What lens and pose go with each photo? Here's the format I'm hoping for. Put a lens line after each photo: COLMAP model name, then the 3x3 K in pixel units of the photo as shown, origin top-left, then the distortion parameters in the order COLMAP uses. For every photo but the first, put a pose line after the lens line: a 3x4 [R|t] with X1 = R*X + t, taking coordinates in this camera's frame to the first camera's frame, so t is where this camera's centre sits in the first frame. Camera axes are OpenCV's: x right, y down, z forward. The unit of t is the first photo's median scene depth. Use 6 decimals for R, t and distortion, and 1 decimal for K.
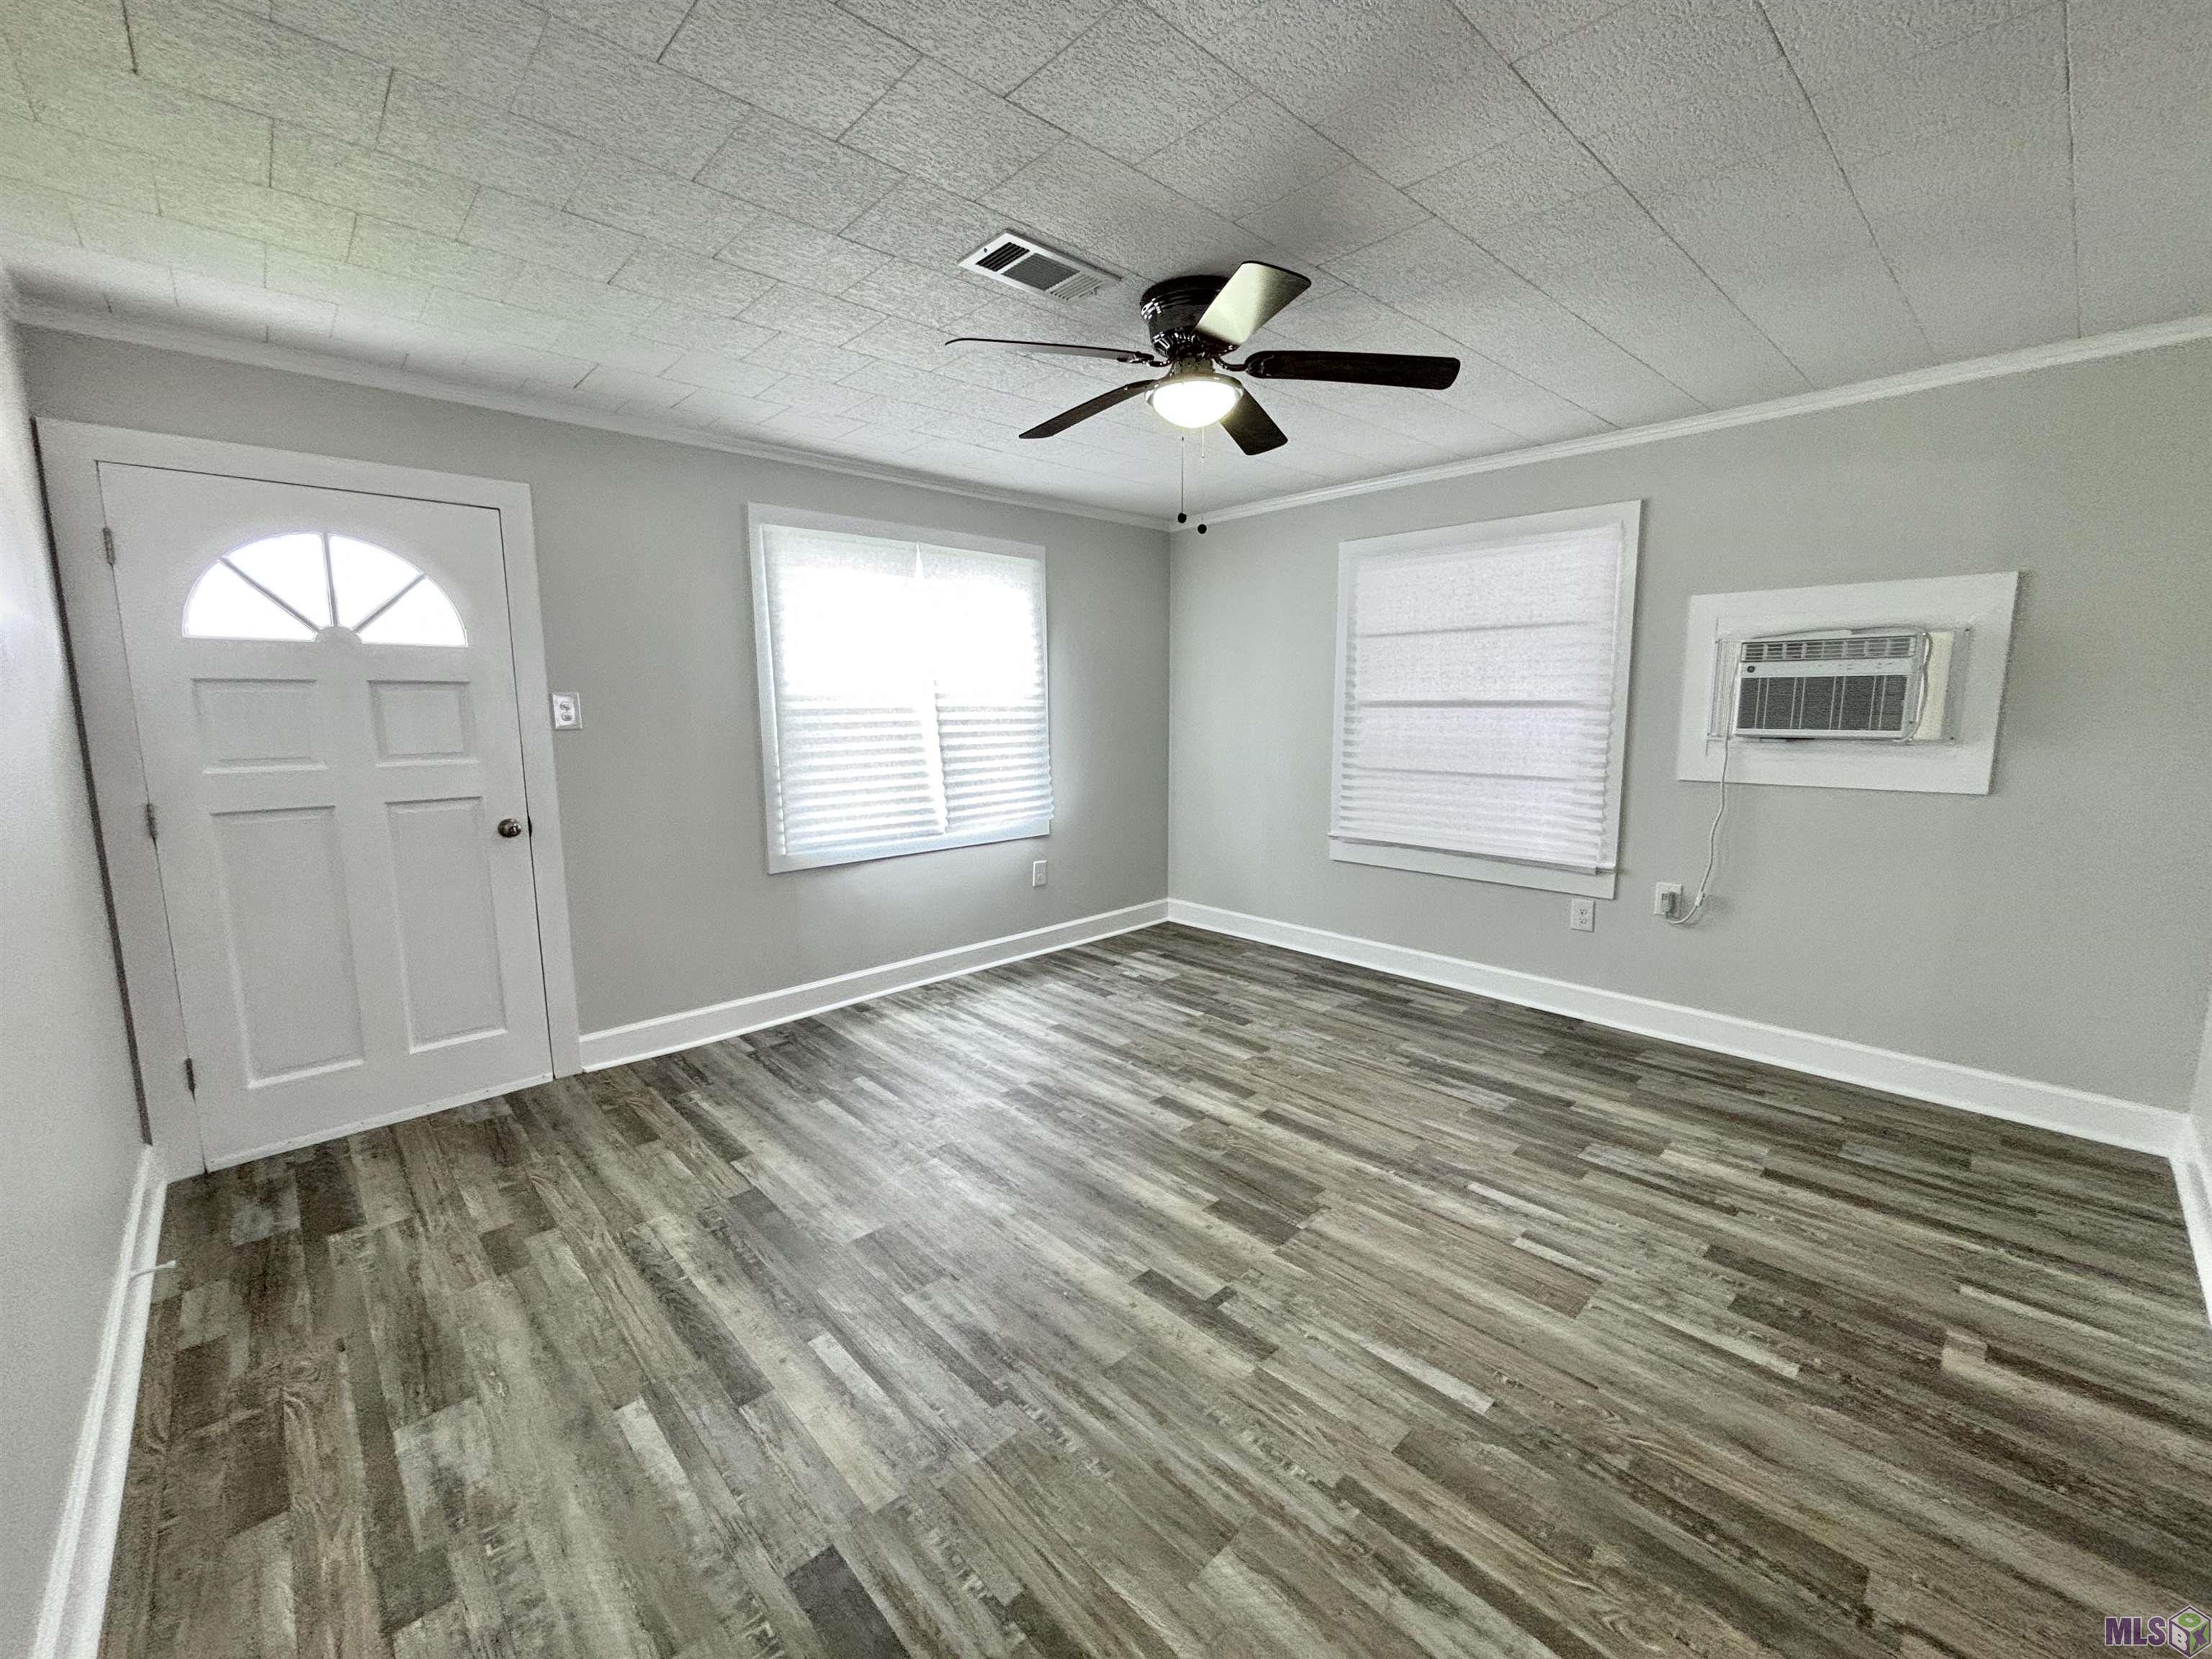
lens RADIAL K [[898.6, 0, 1106.7], [0, 898.6, 832.8], [0, 0, 1]] dist [0.000771, 0.001185]
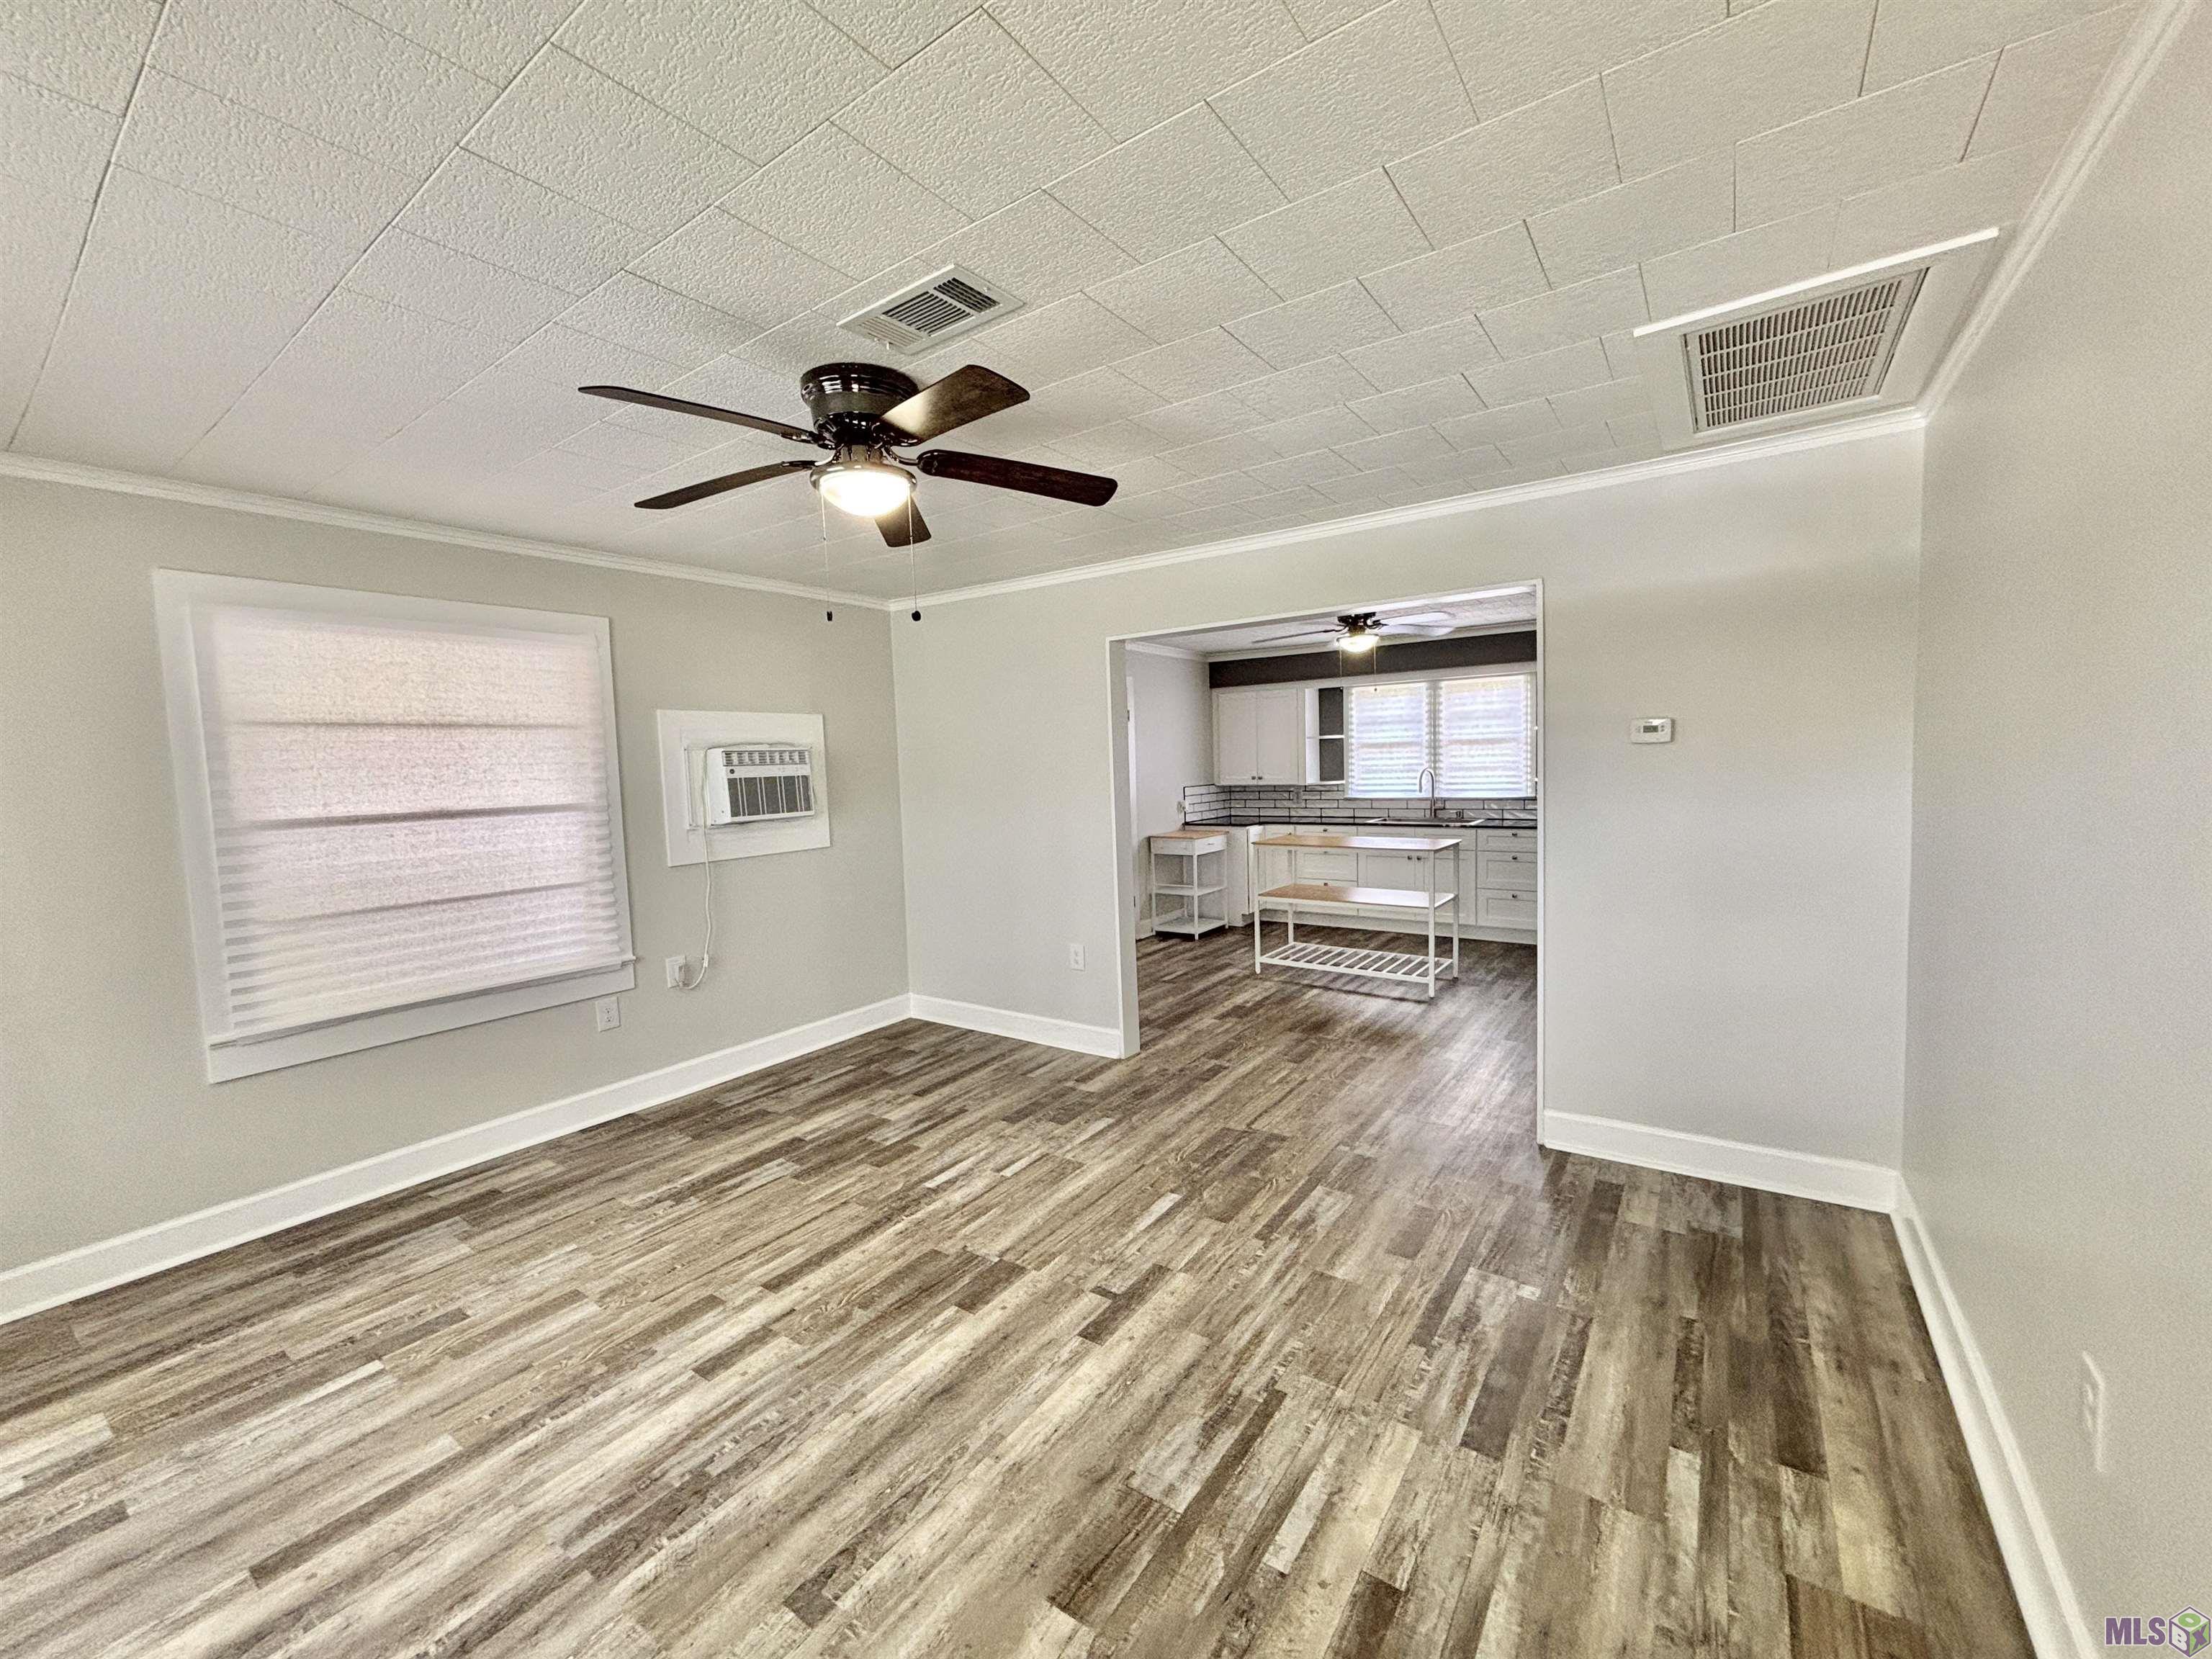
lens RADIAL K [[898.6, 0, 1105.2], [0, 898.6, 832.8], [0, 0, 1]] dist [0.000771, 0.001185]
pose [[-0.201407, -0.067084, 0.977208, -0.723899], [0.180828, 0.977958, 0.104405, -0.145937], [-0.962672, 0.197734, -0.184837, 0.806302]]
